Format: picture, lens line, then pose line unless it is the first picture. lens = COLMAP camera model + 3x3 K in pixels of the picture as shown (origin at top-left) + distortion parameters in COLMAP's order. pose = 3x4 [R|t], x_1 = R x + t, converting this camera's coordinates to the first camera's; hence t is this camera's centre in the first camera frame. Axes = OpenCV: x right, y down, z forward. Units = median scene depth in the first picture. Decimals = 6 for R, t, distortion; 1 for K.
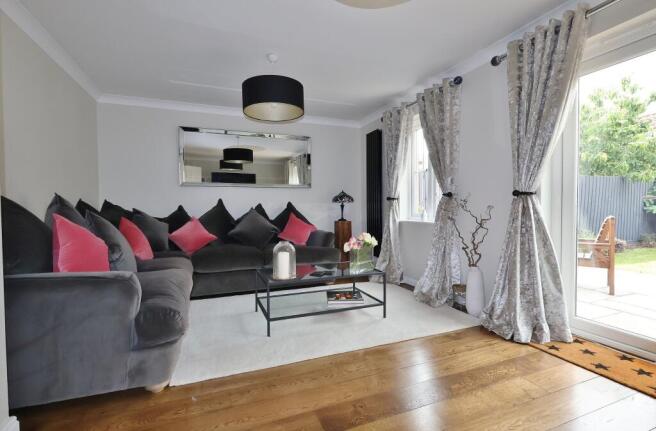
lens RADIAL K [[308.2, 0, 327.0], [0, 308.2, 214.9], [0, 0, 1]] dist [-0.002499, 0.000086]
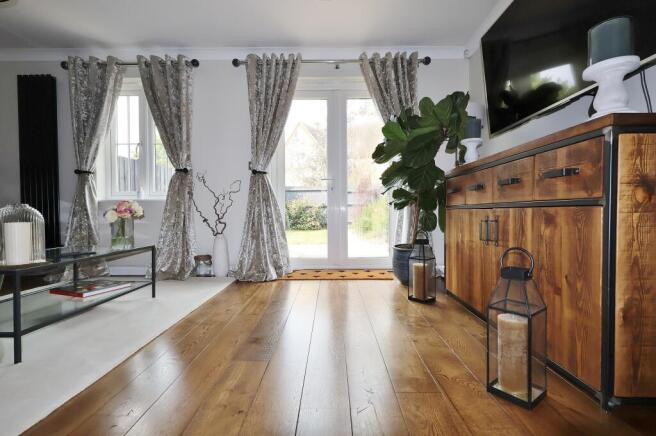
lens RADIAL K [[308.2, 0, 327.5], [0, 308.2, 218.0], [0, 0, 1]] dist [-0.002499, 0.000086]
pose [[0.373600, -0.011736, 0.927516, -0.392687], [0.022095, 0.999749, 0.003750, 0.102420], [-0.927327, 0.019093, 0.373766, 0.190652]]
